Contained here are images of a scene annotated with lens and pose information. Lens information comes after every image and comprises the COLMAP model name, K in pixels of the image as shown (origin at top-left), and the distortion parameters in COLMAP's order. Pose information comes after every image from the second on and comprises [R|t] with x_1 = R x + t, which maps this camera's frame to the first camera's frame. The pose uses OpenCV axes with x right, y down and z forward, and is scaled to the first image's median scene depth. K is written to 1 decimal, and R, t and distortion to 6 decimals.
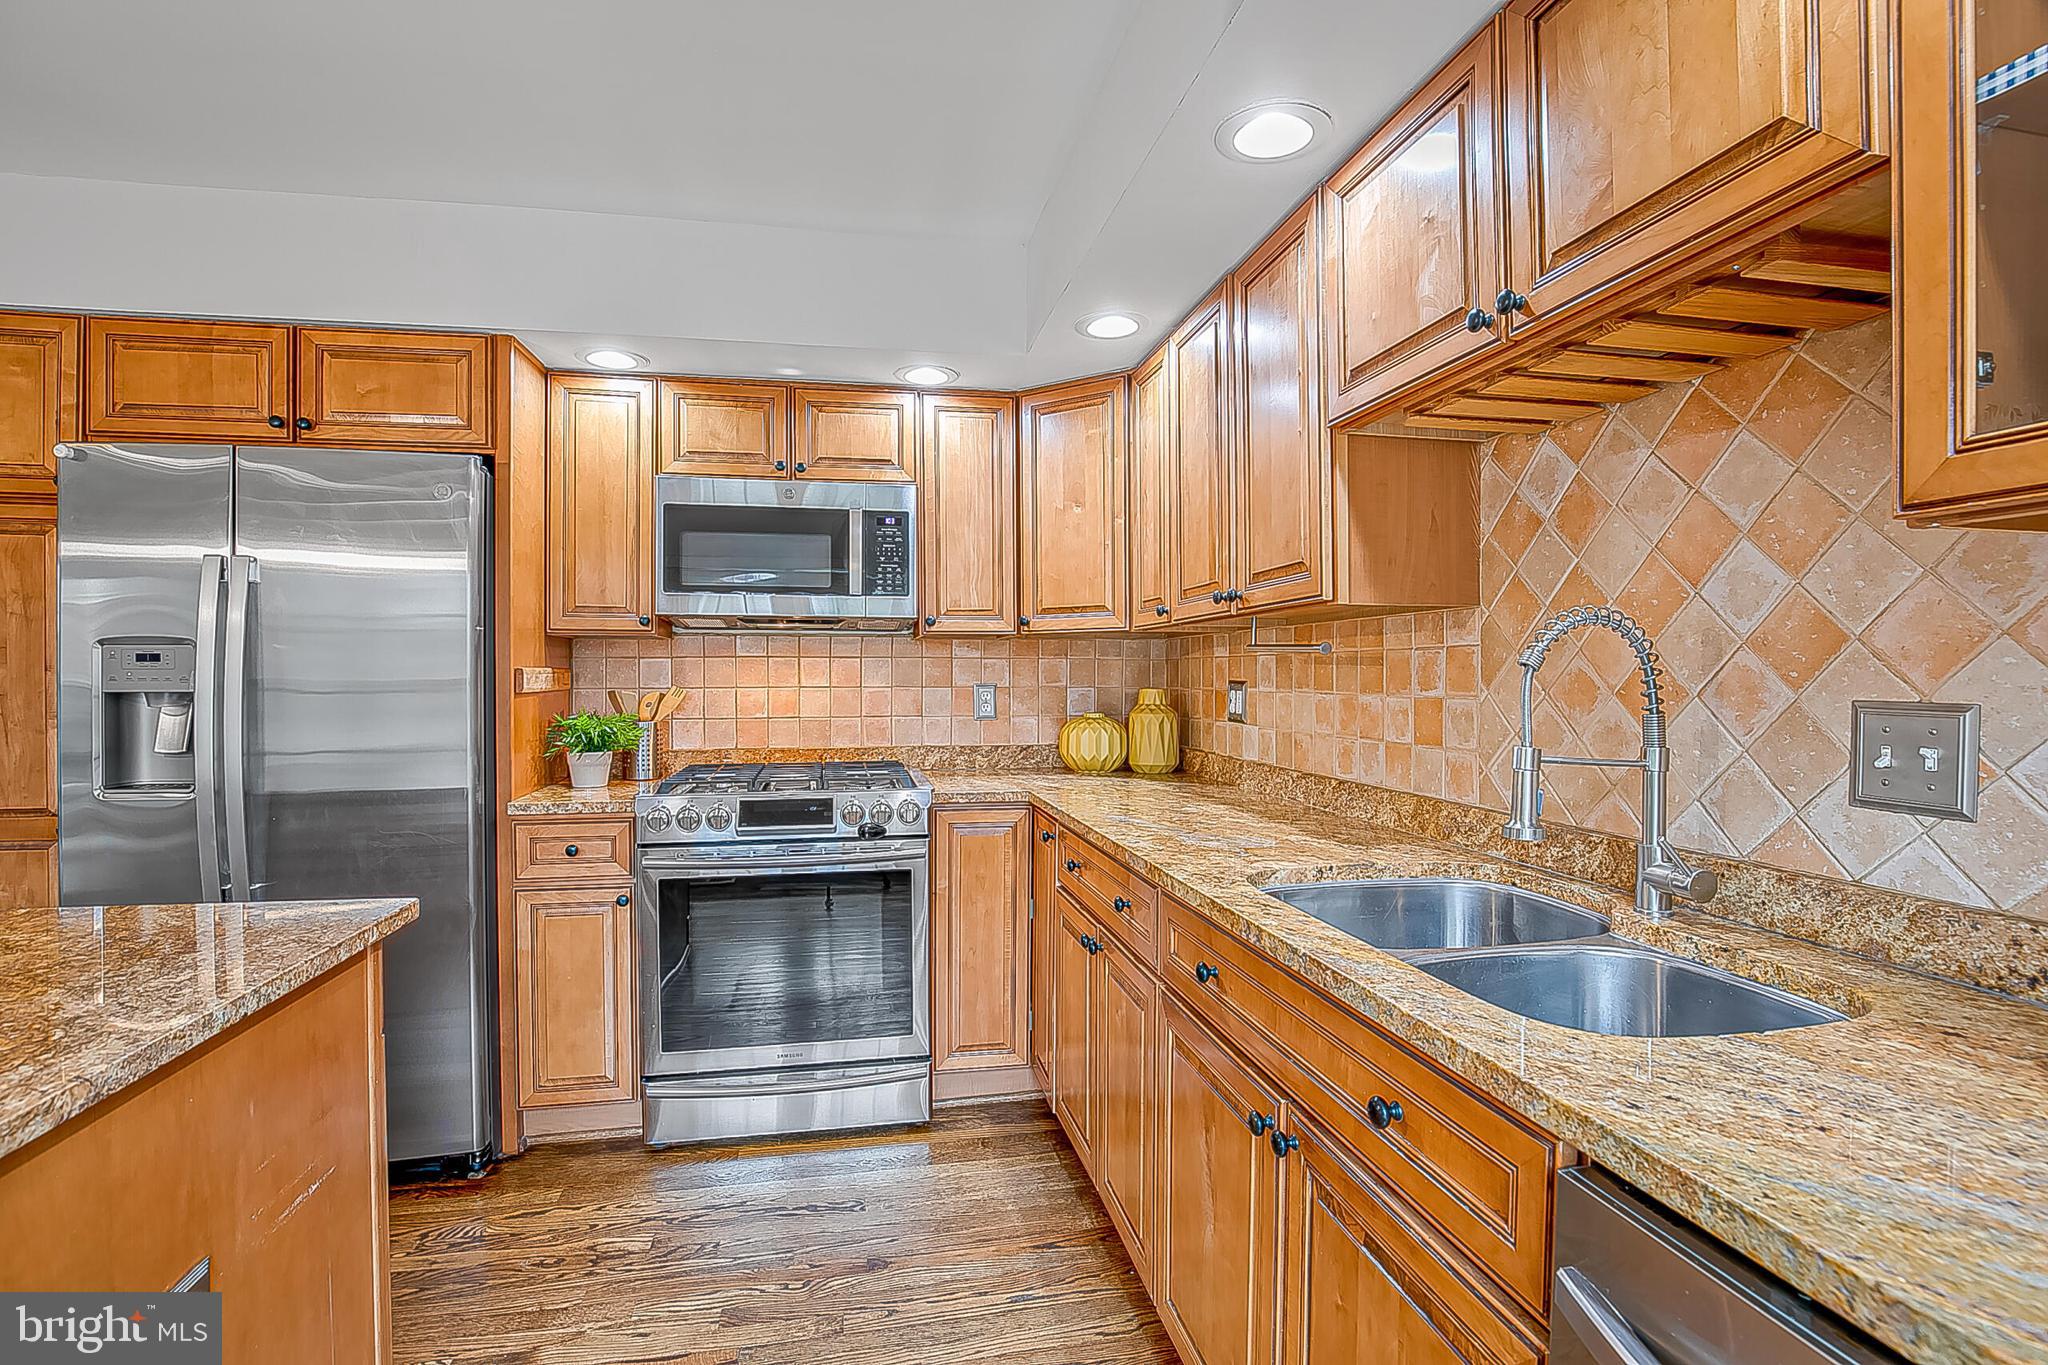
lens RADIAL K [[935.5, 0, 1025.6], [0, 935.5, 688.3], [0, 0, 1]] dist [-0.033058, 0.003311]
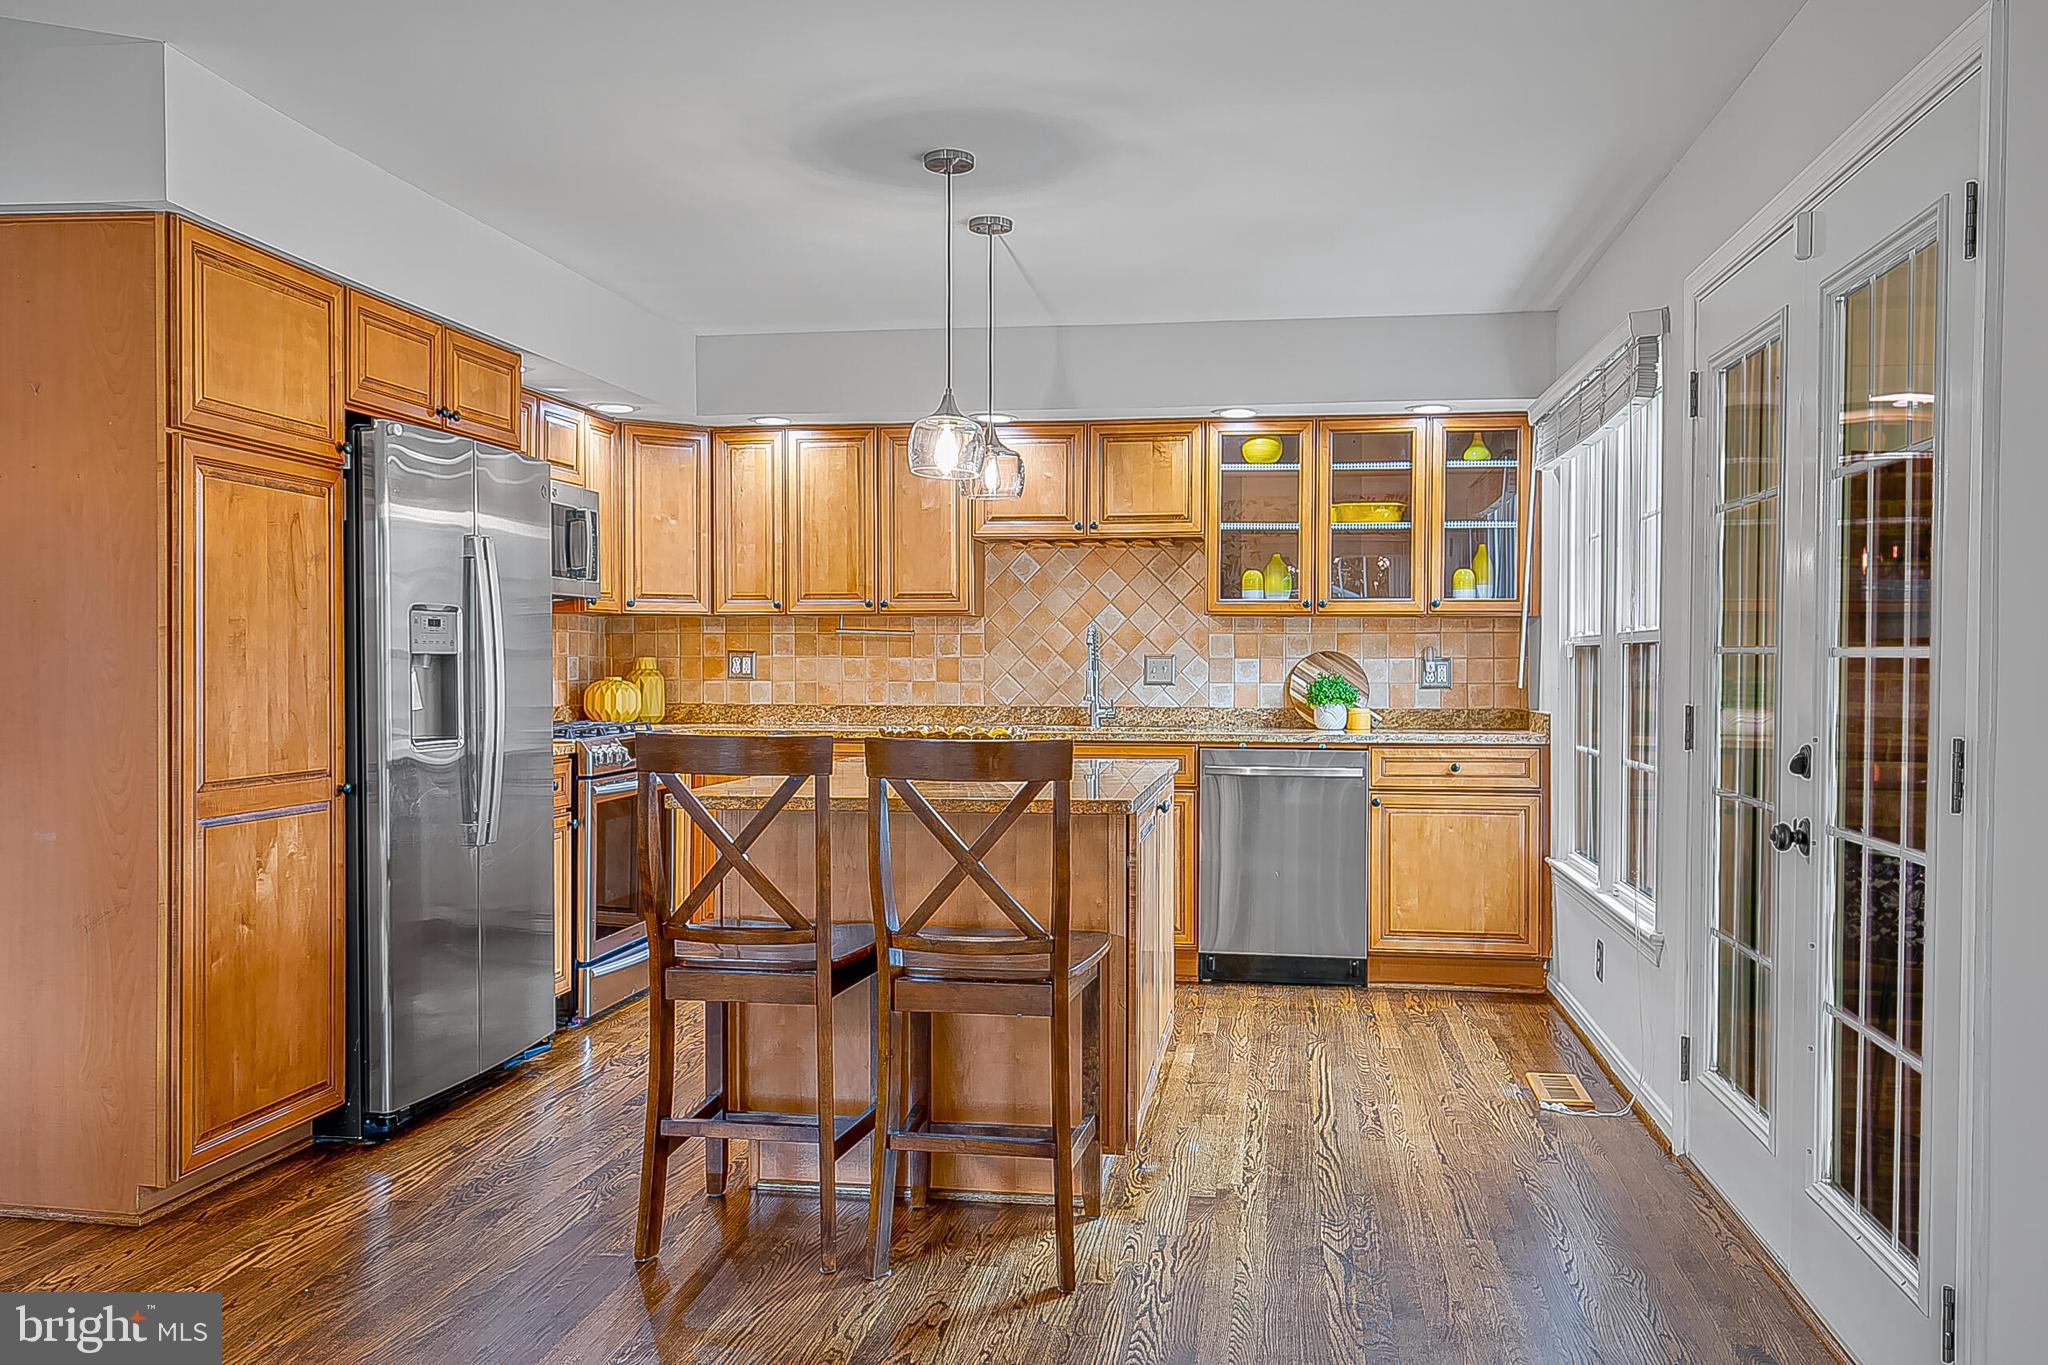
lens RADIAL K [[1599.1, 0, 1020.3], [0, 1599.1, 681.9], [0, 0, 1]] dist [0.026668, -0.005478]
pose [[0.352700, -0.012817, 0.935649, -2.662602], [0.010776, 0.999896, 0.009635, 0.028503], [-0.935675, 0.006684, 0.352801, -0.379193]]
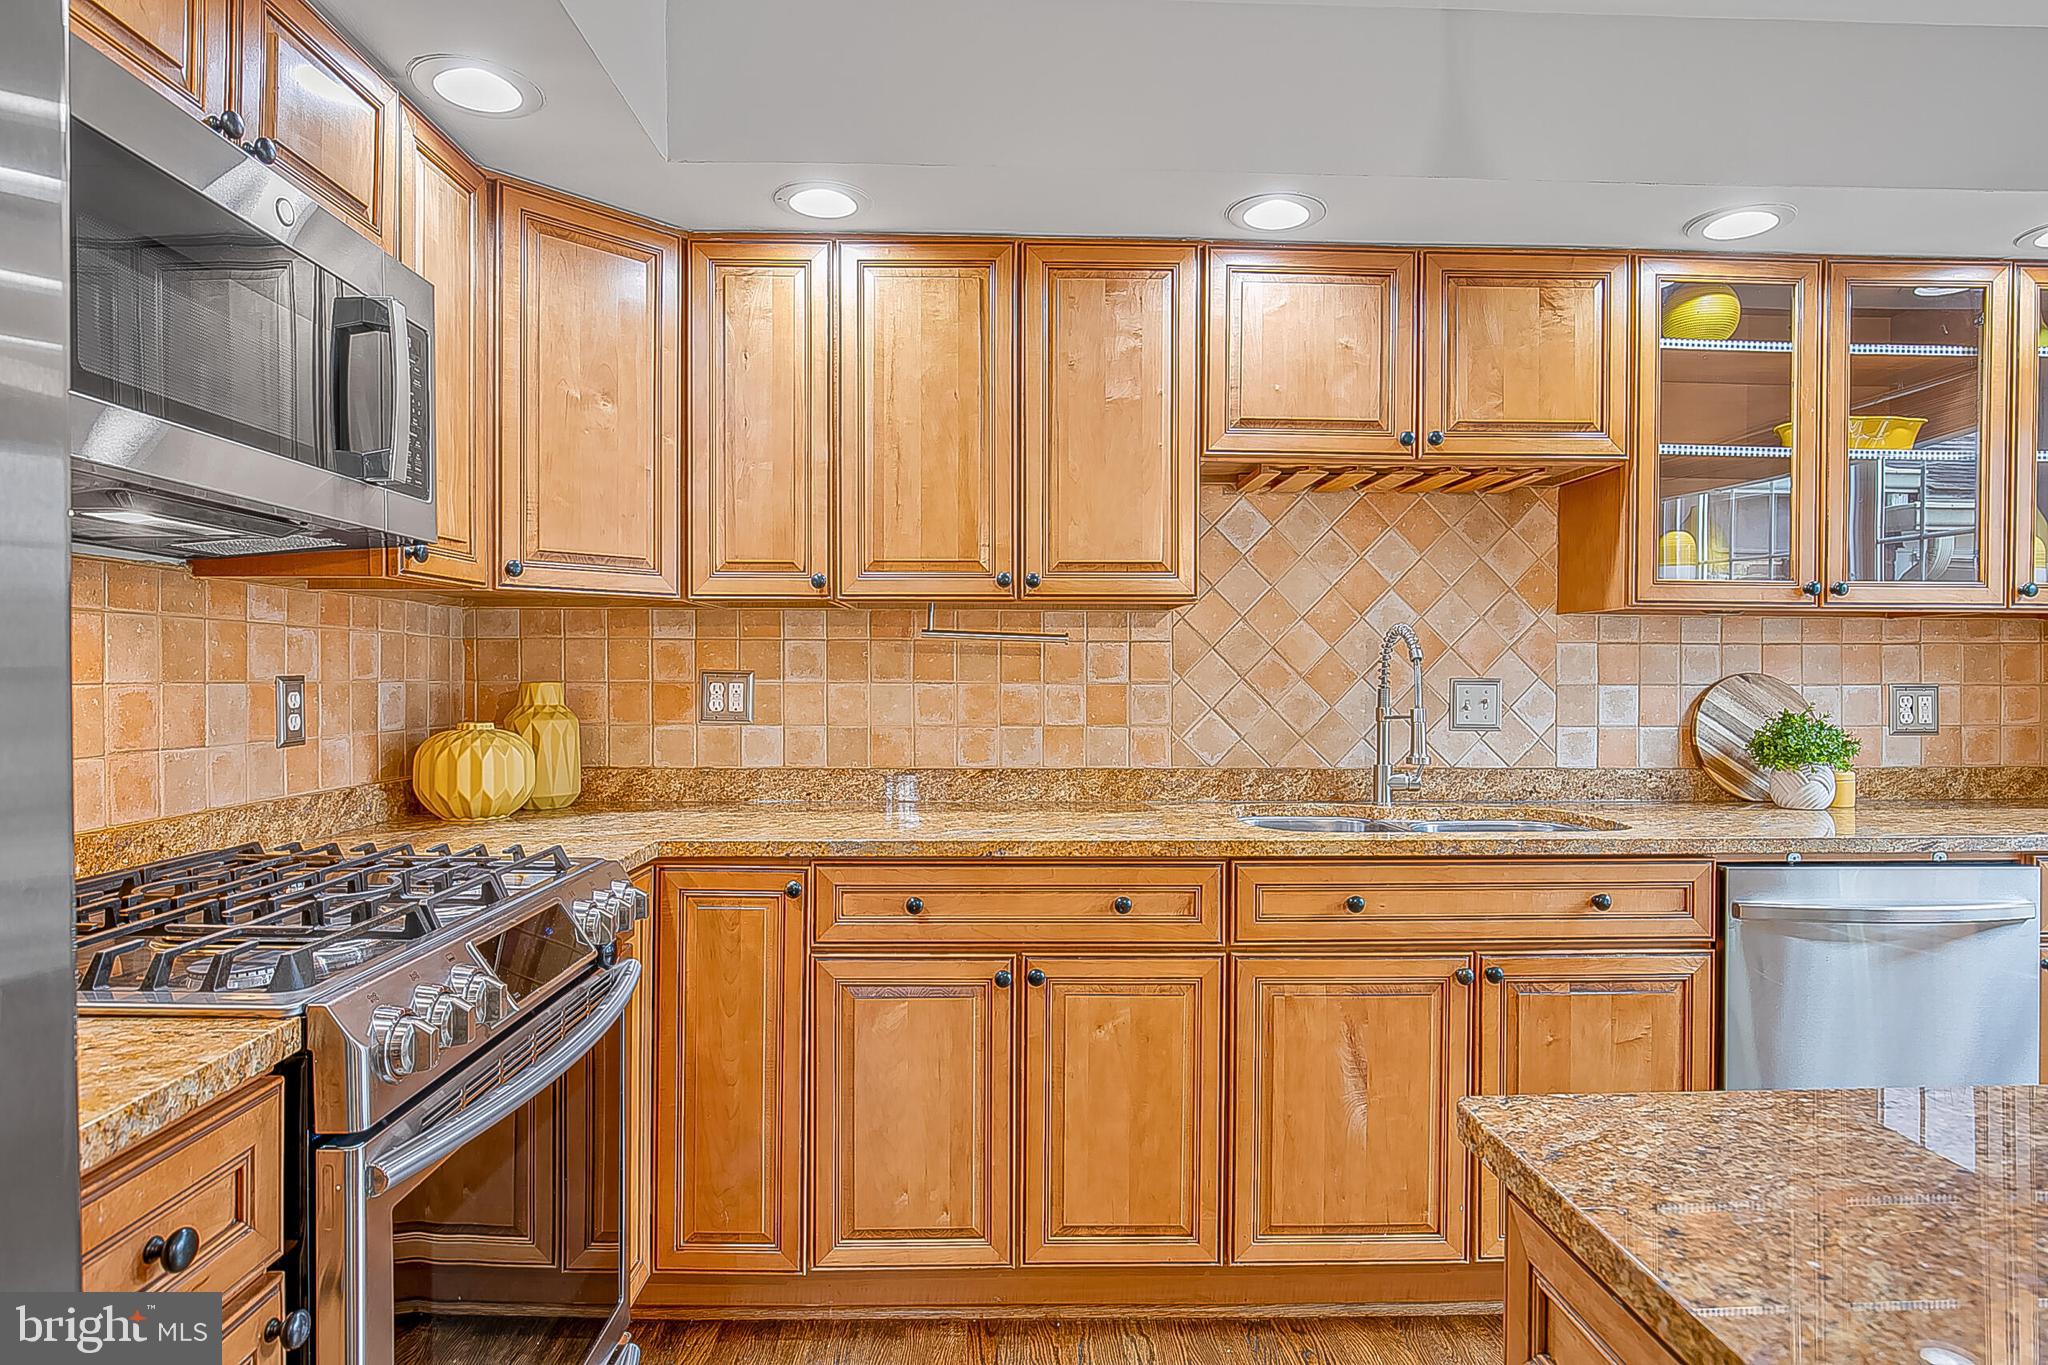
lens RADIAL K [[1125.1, 0, 1019.5], [0, 1125.1, 682.3], [0, 0, 1]] dist [-0.017972, 0.000628]
pose [[0.171942, -0.005517, 0.985092, -0.923274], [0.010820, 0.999935, 0.003711, 0.001247], [-0.985048, 0.010021, 0.171991, 0.811859]]
